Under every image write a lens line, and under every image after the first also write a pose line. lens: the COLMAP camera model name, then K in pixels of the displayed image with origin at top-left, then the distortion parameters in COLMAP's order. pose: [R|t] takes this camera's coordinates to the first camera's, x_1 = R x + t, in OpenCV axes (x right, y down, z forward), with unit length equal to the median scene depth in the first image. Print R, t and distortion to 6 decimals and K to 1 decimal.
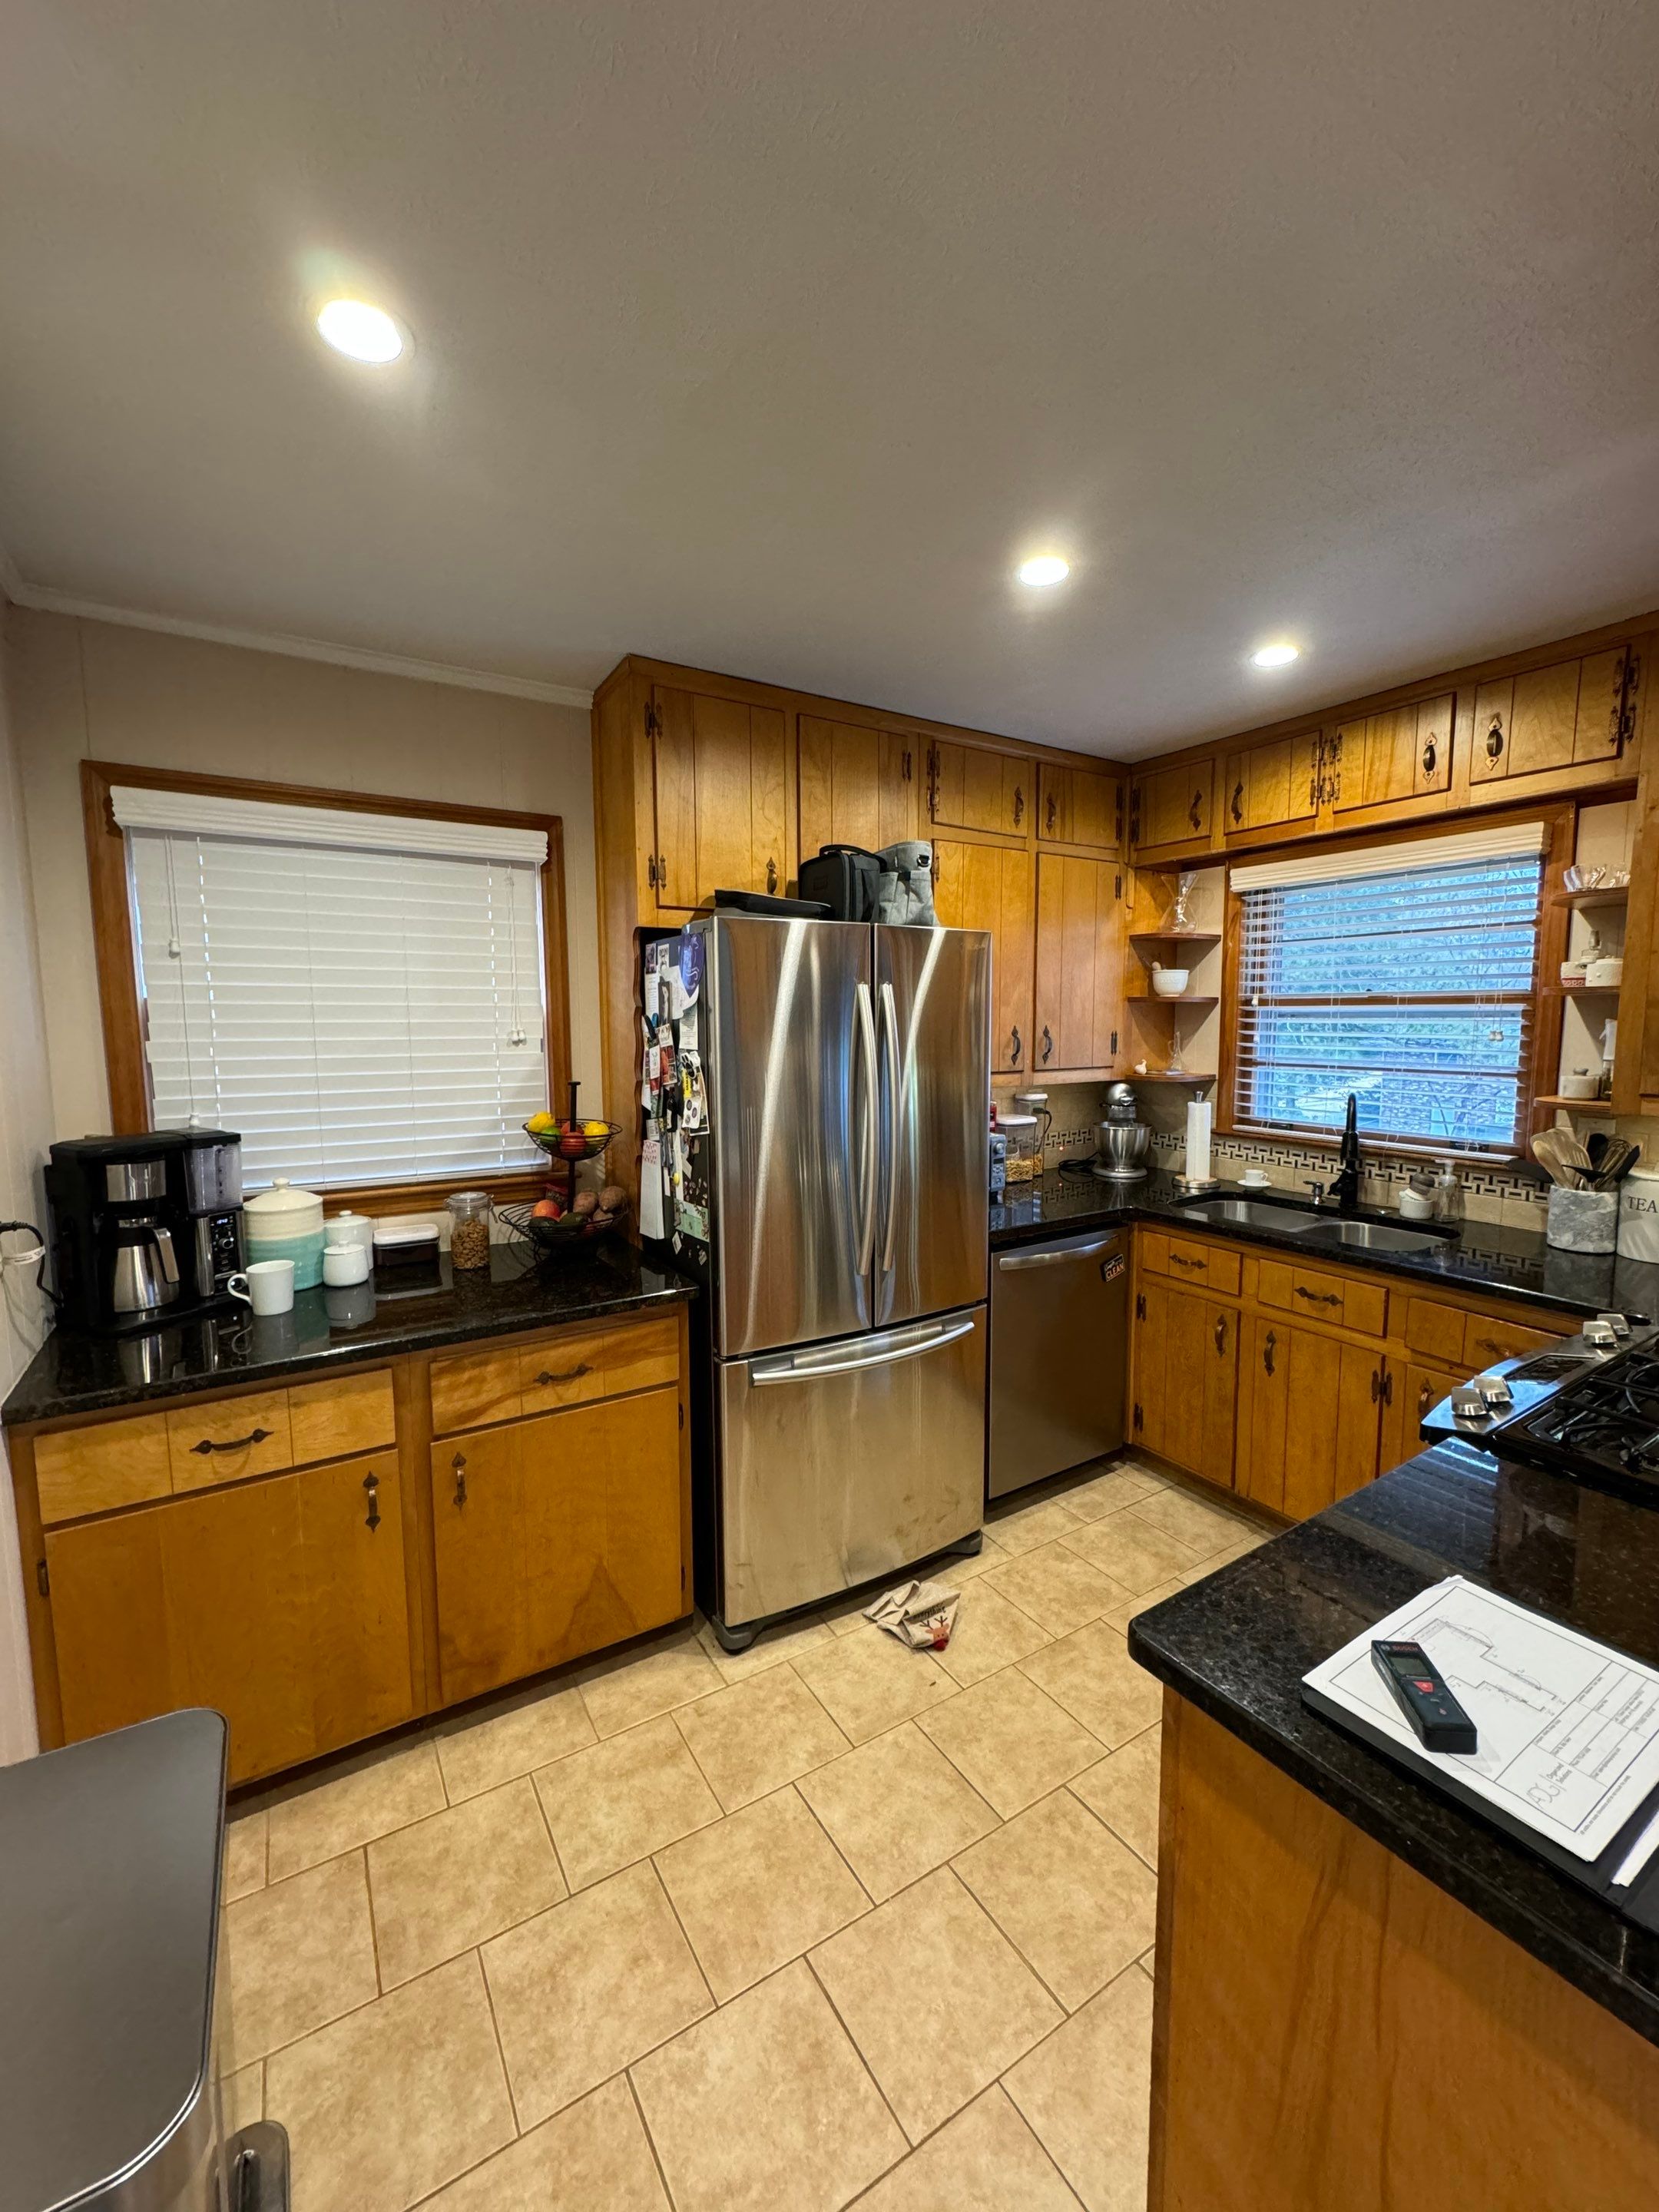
lens RADIAL K [[879.3, 0, 829.5], [0, 879.3, 1105.9], [0, 0, 1]] dist [-0.001383, -0.000984]
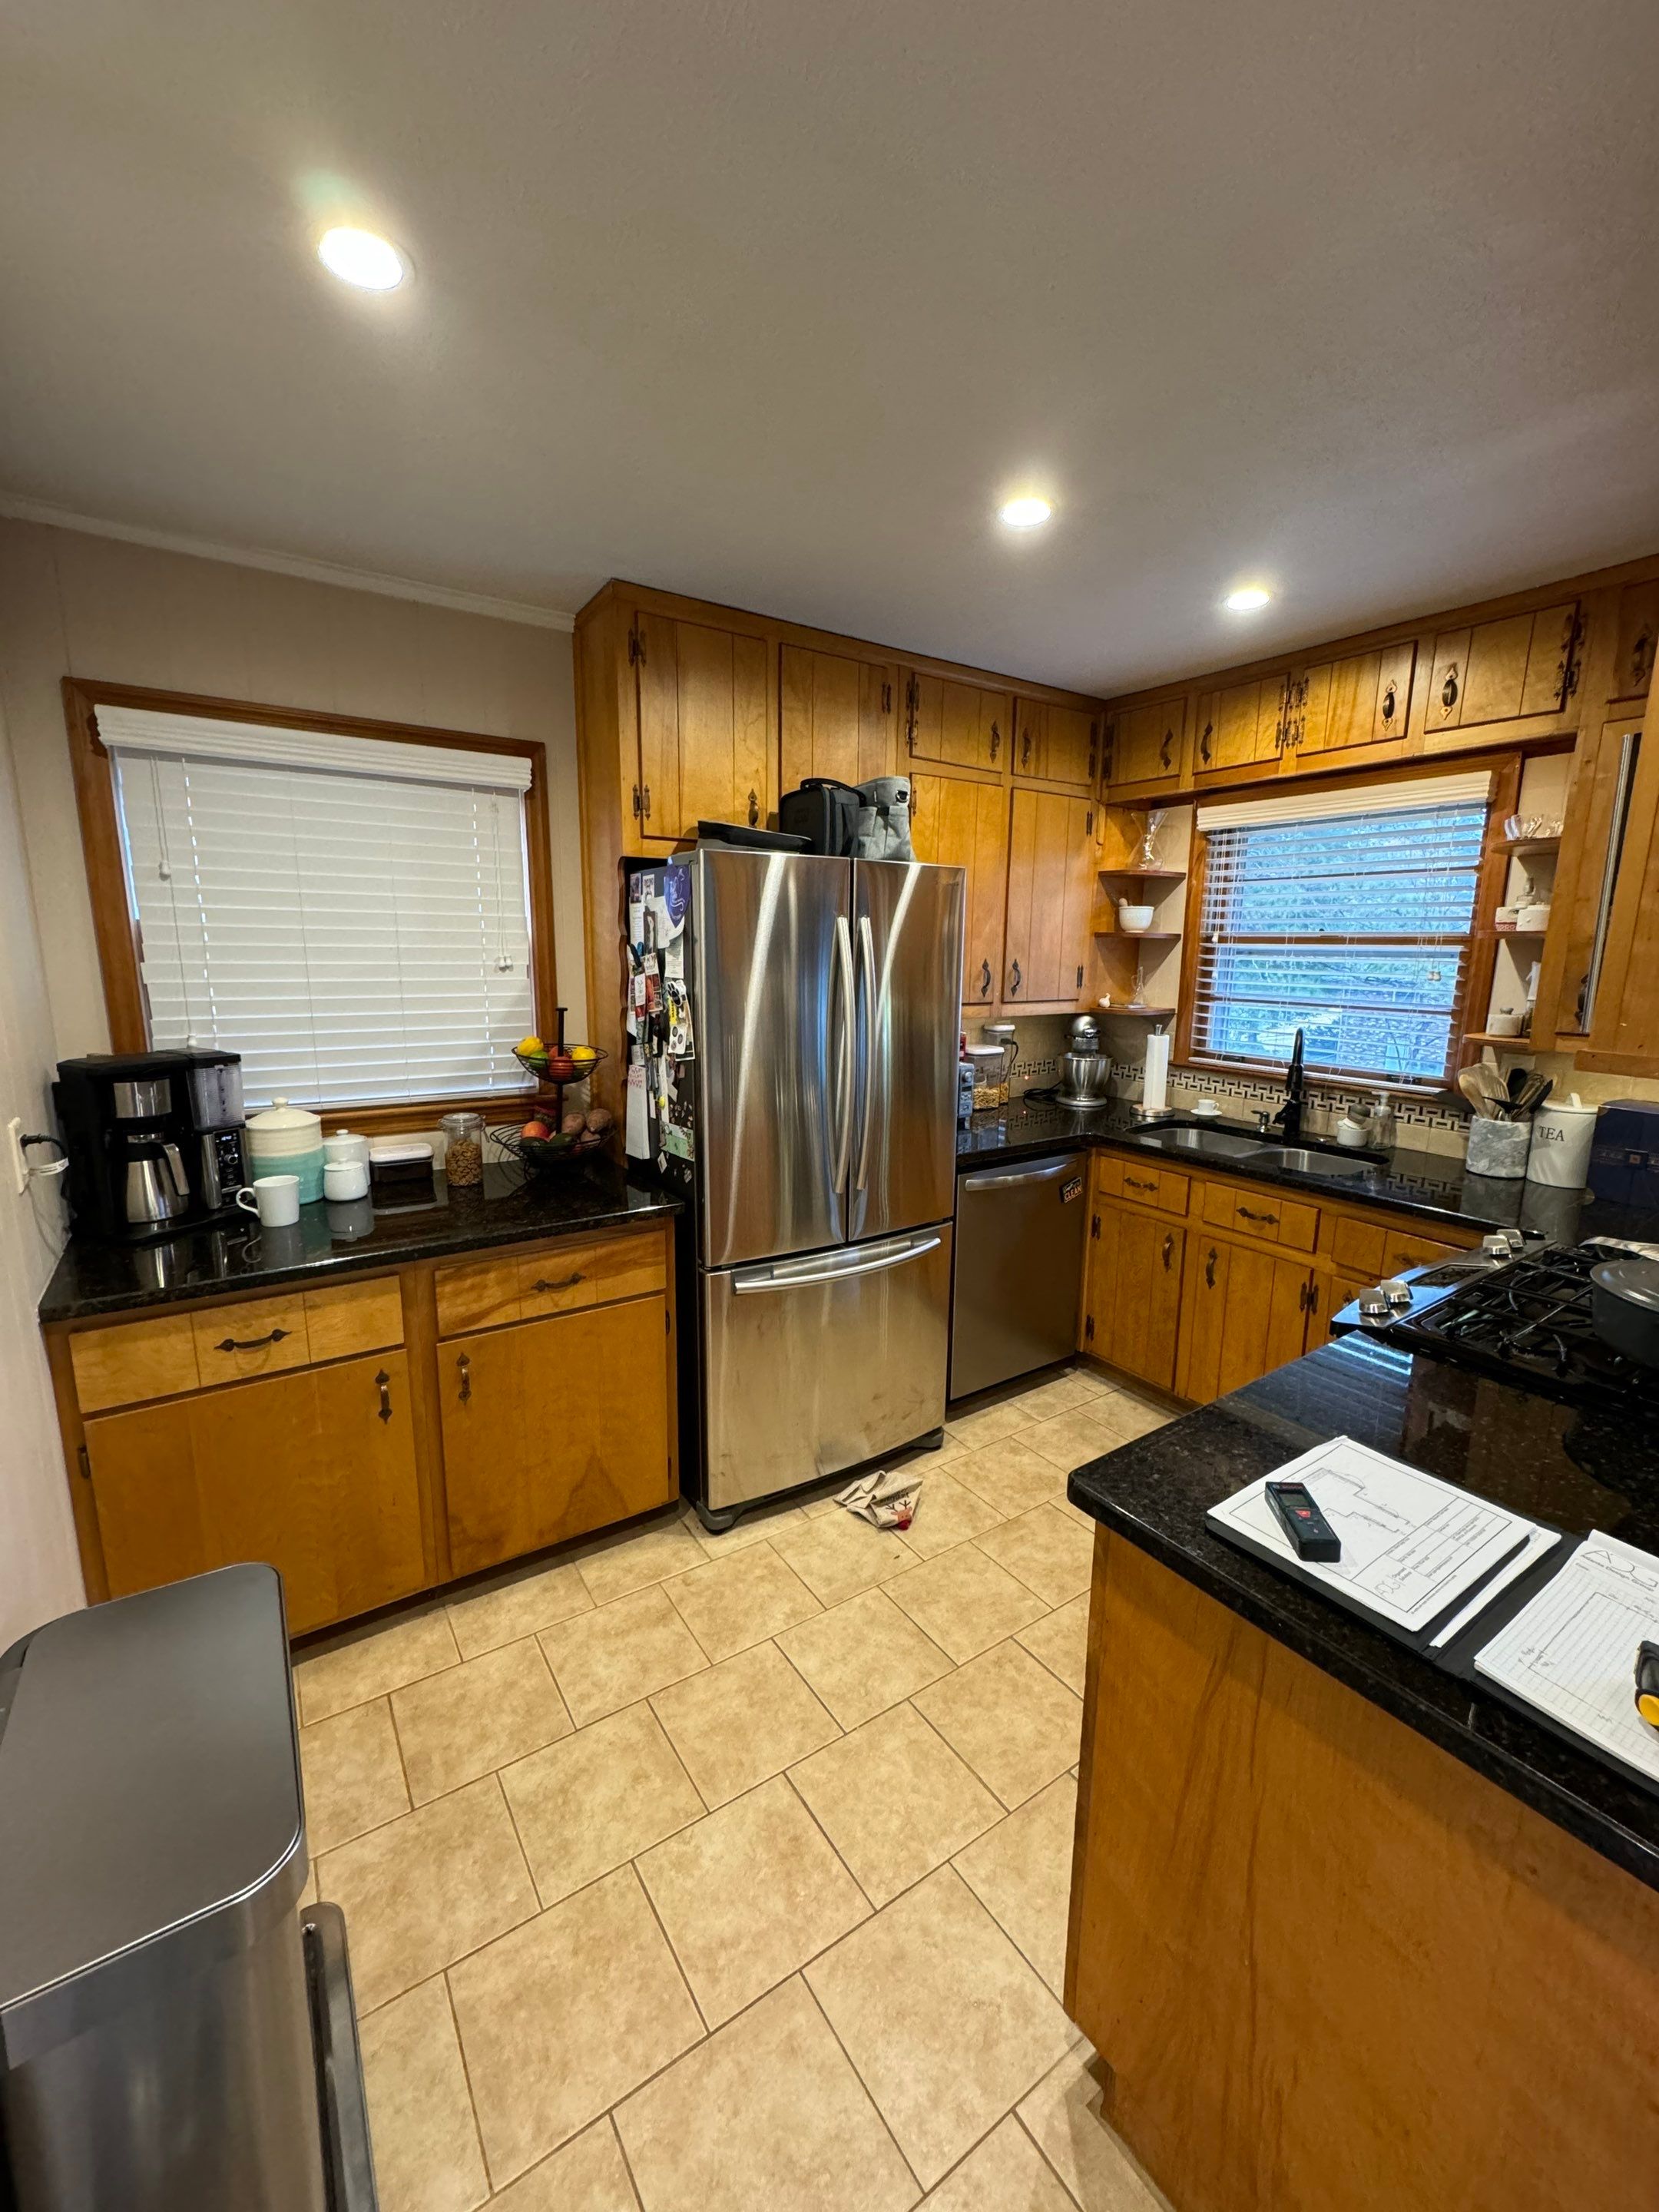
lens RADIAL K [[879.3, 0, 829.1], [0, 879.3, 1107.0], [0, 0, 1]] dist [-0.001383, -0.000984]
pose [[0.999317, 0.009110, 0.035812, -0.012964], [-0.012003, 0.996606, 0.081434, 0.001085], [-0.034949, -0.081808, 0.996035, -0.058071]]
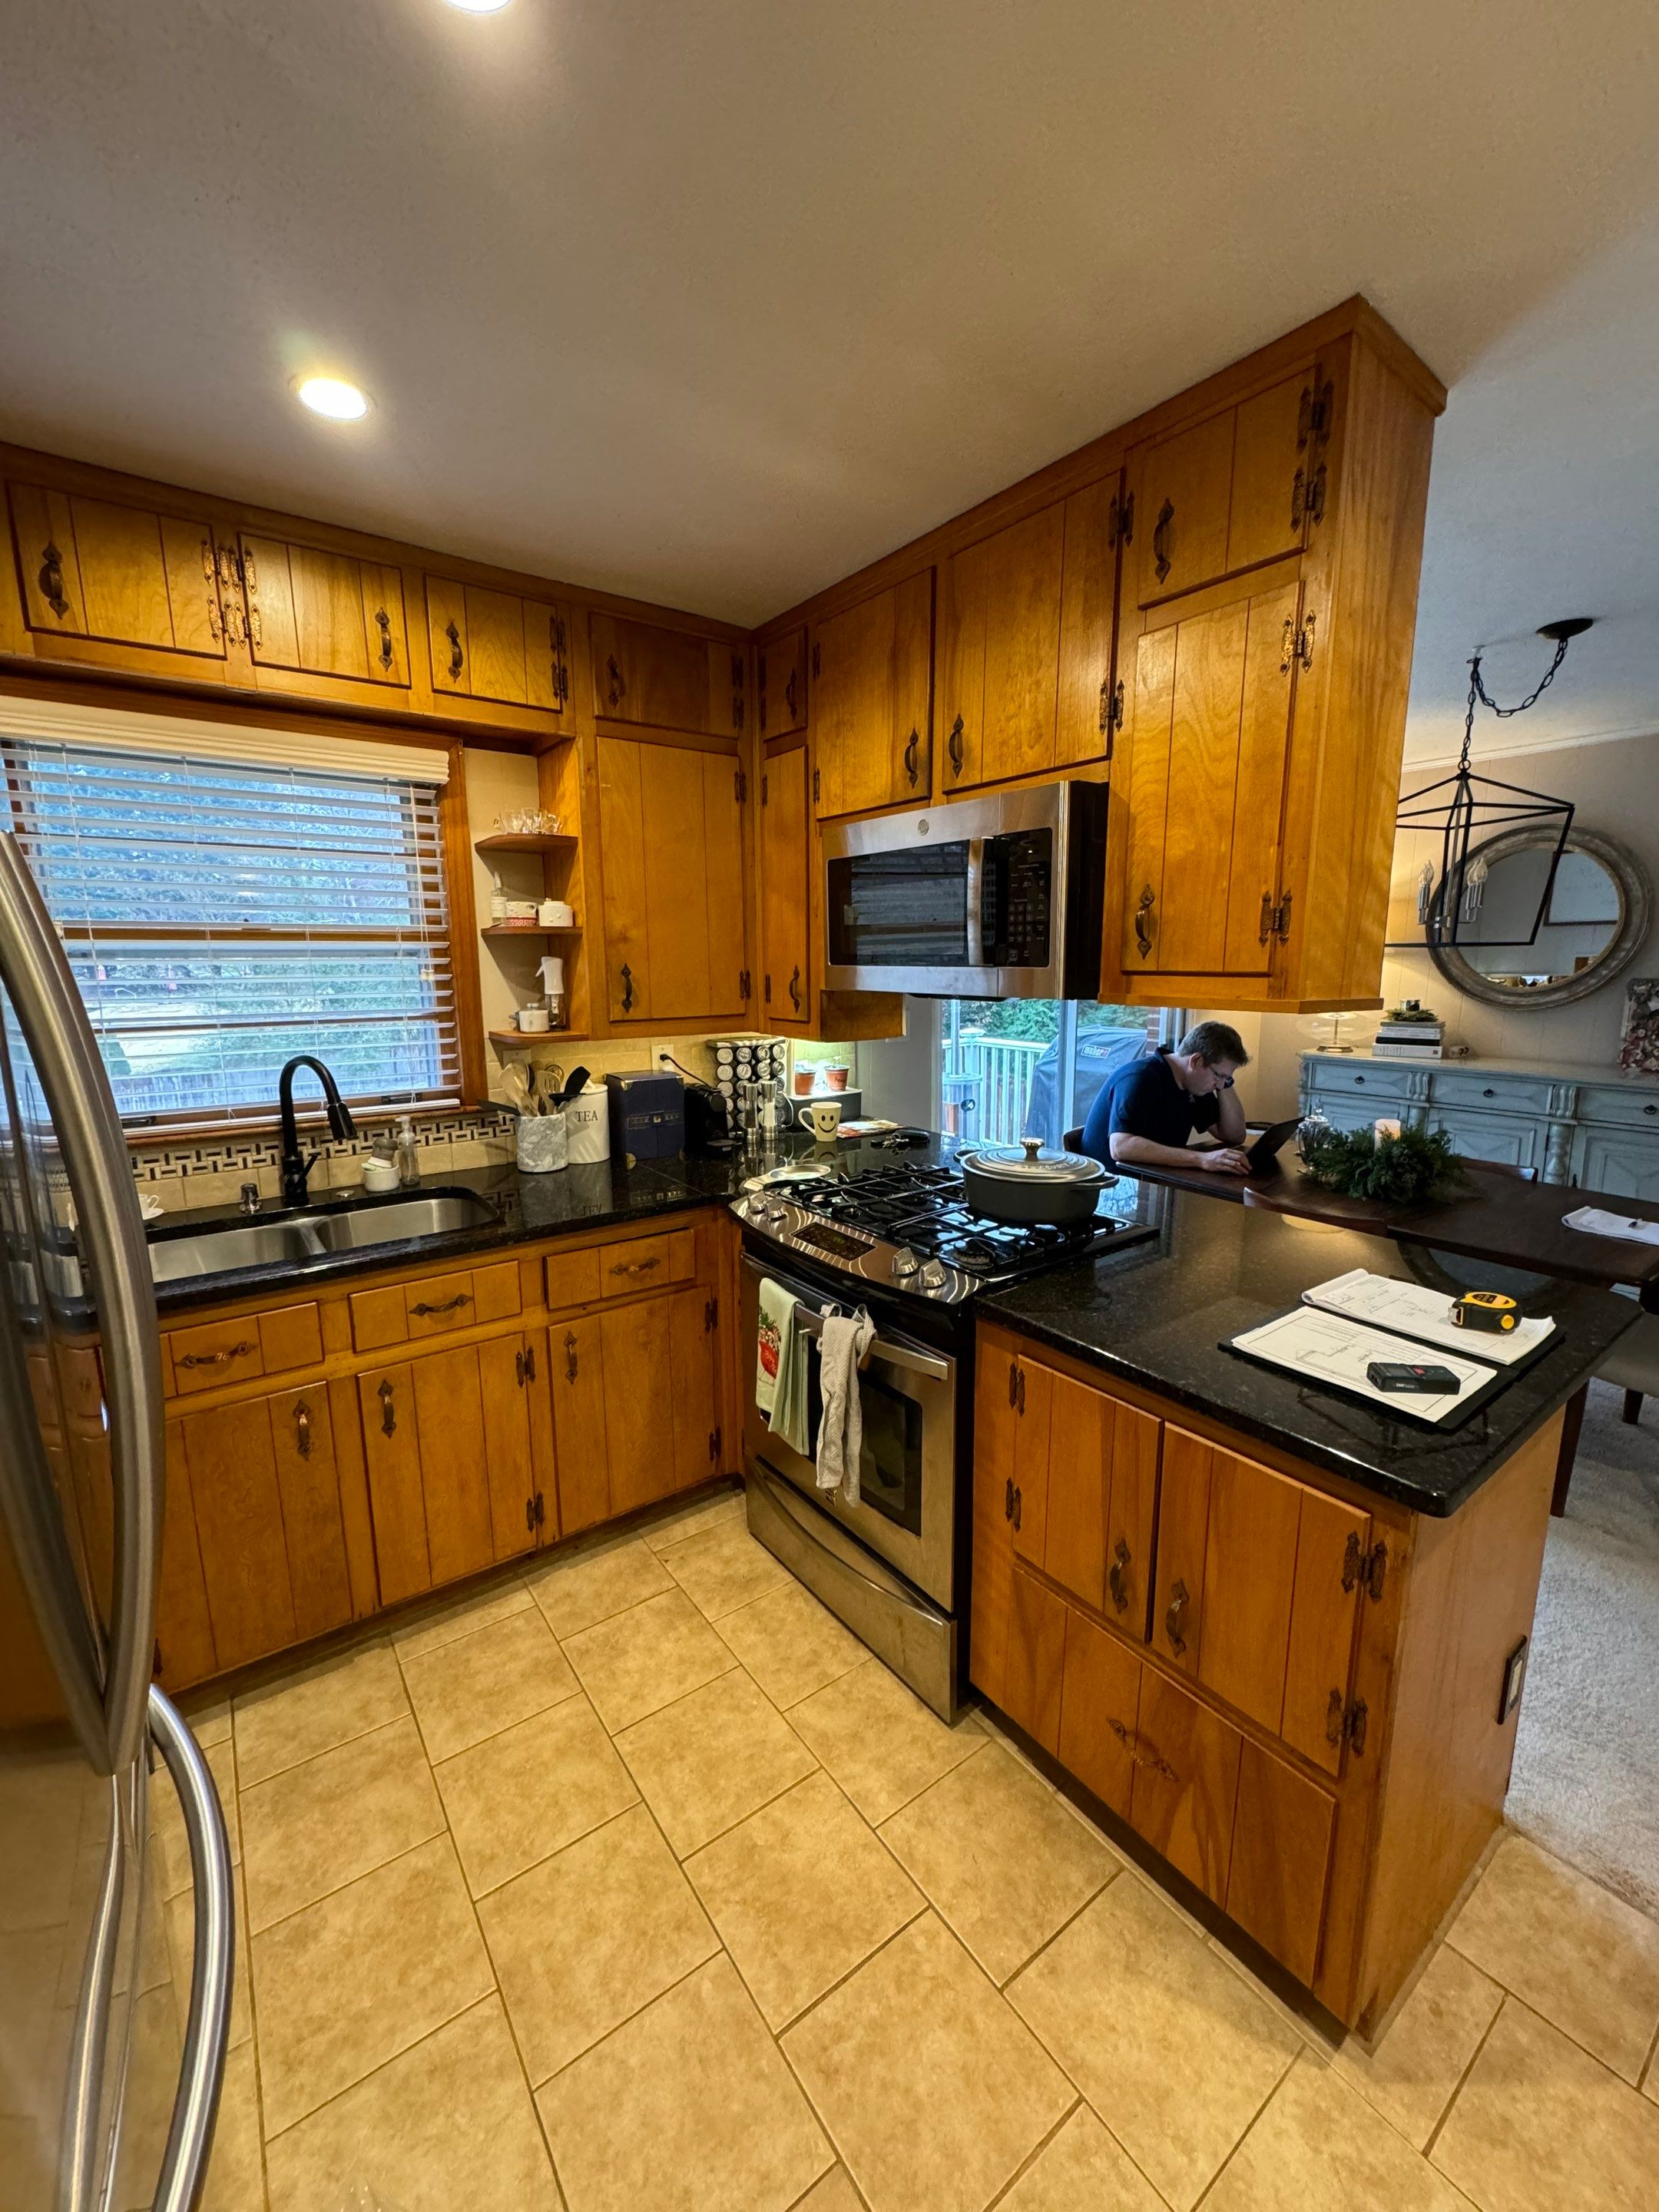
lens RADIAL K [[879.3, 0, 832.9], [0, 879.3, 1104.0], [0, 0, 1]] dist [-0.001383, -0.000984]
pose [[-0.076856, -0.160726, 0.984002, -0.271741], [0.104532, 0.980183, 0.168267, -0.071480], [-0.991547, 0.115792, -0.058532, 0.787075]]
